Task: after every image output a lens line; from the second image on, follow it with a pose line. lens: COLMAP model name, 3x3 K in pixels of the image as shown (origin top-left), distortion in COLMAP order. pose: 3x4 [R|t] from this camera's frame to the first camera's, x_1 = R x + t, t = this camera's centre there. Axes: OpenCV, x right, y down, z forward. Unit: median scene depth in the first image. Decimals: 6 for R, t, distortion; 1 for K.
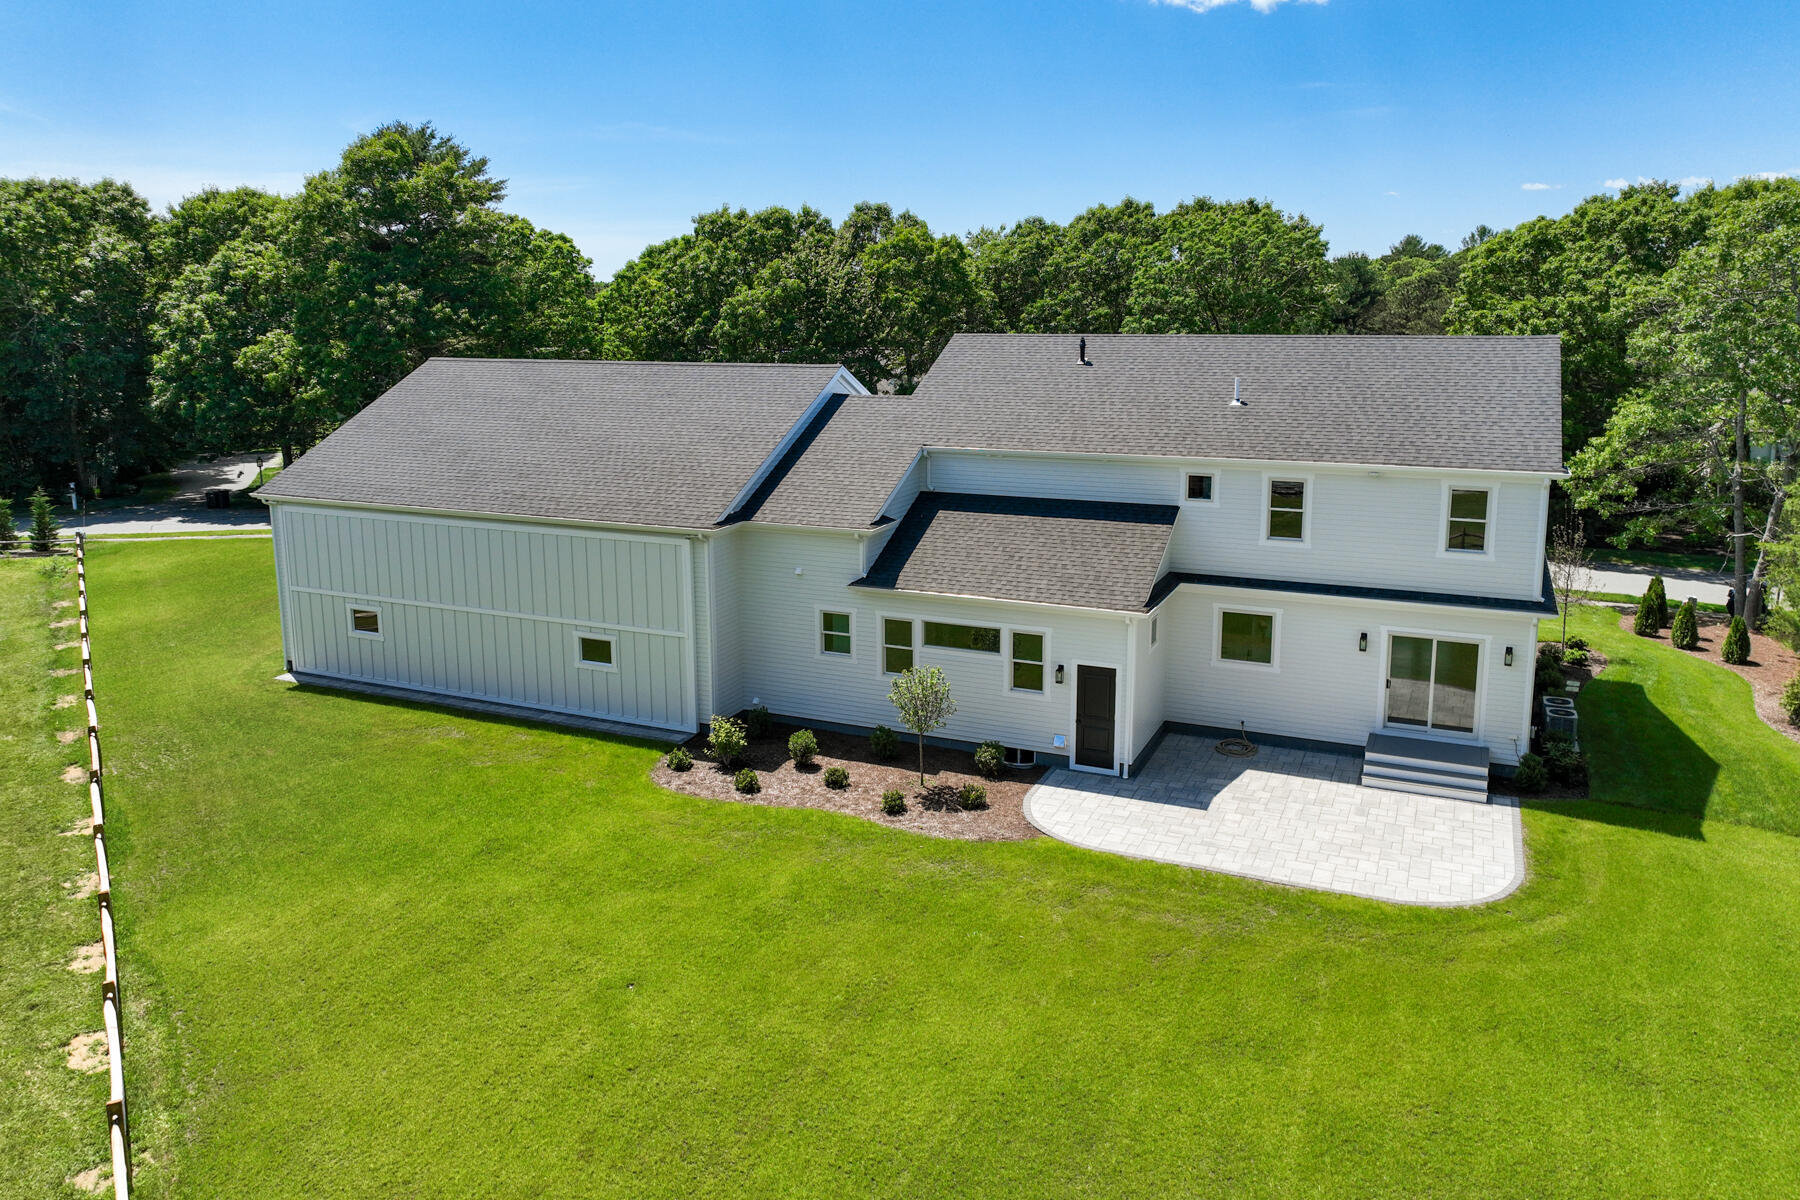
lens RADIAL K [[1296.2, 0, 909.2], [0, 1296.2, 554.2], [0, 0, 1]] dist [-0.007435, 0.023493]
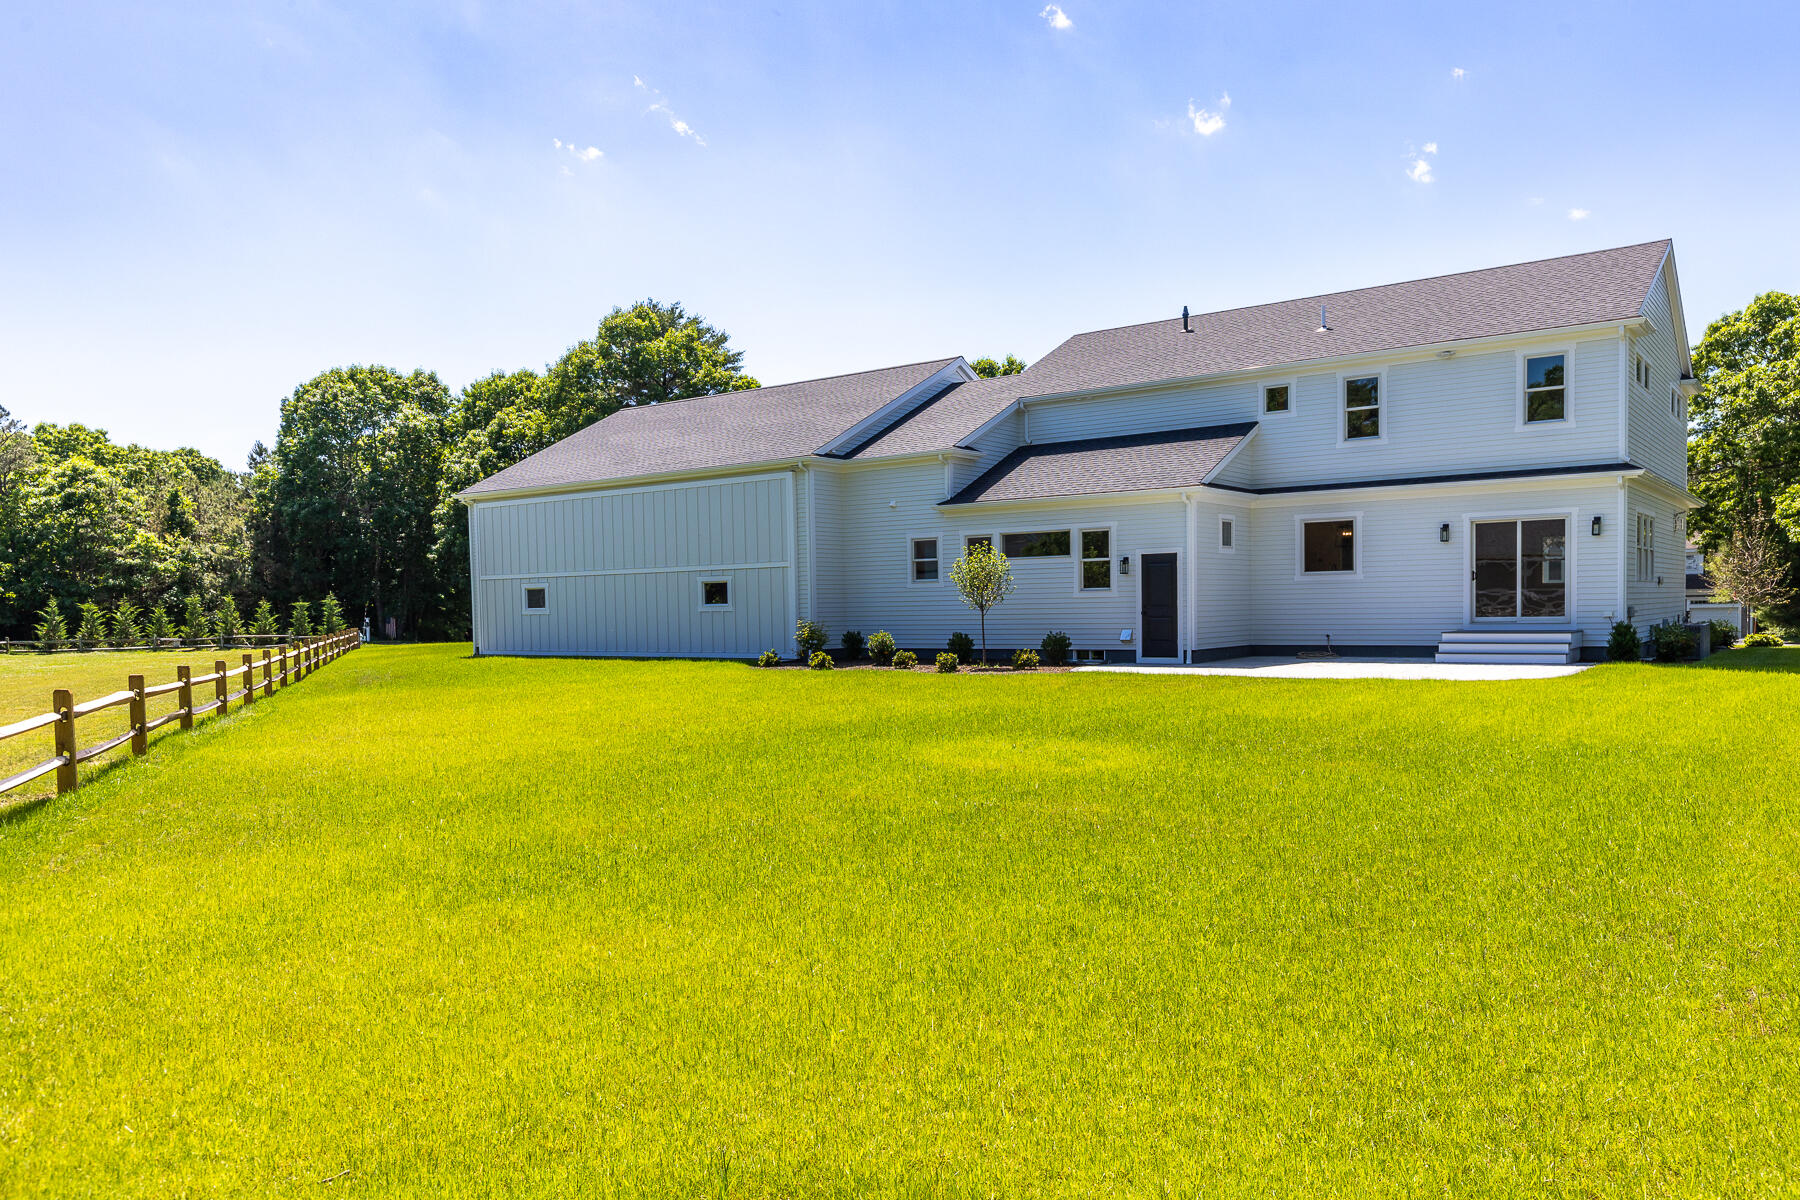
lens RADIAL K [[1312.6, 0, 924.8], [0, 1312.6, 712.0], [0, 0, 1]] dist [0.000600, -0.008337]
pose [[0.976849, -0.000068, -0.213932, 0.167737], [-0.025124, 0.993043, -0.115037, 0.300957], [0.212451, 0.117748, 0.970051, -0.018541]]
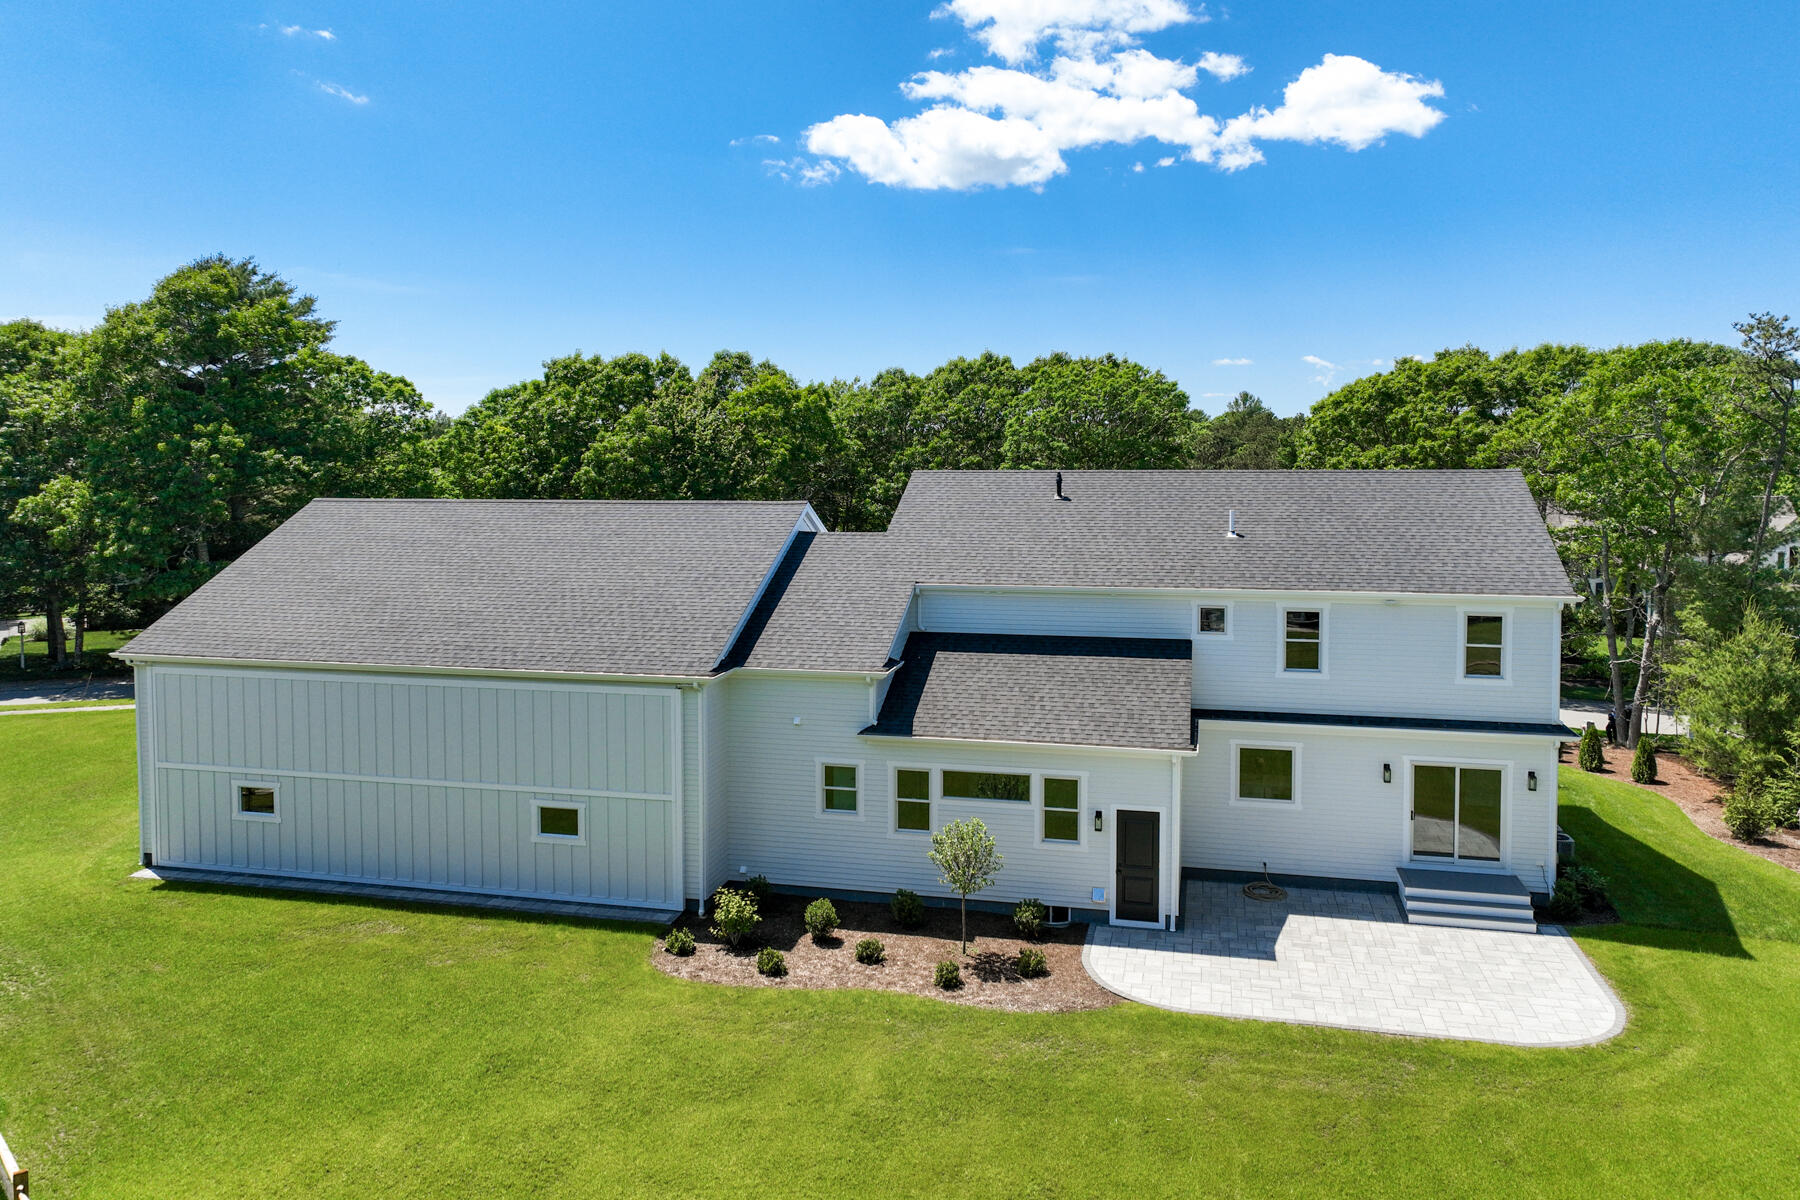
lens RADIAL K [[1296.2, 0, 911.7], [0, 1296.2, 534.8], [0, 0, 1]] dist [-0.007435, 0.023493]
pose [[0.982420, -0.007088, 0.186552, -0.172803], [0.032672, 0.990385, -0.134427, 0.008425], [-0.183805, 0.138159, 0.973205, 0.078513]]
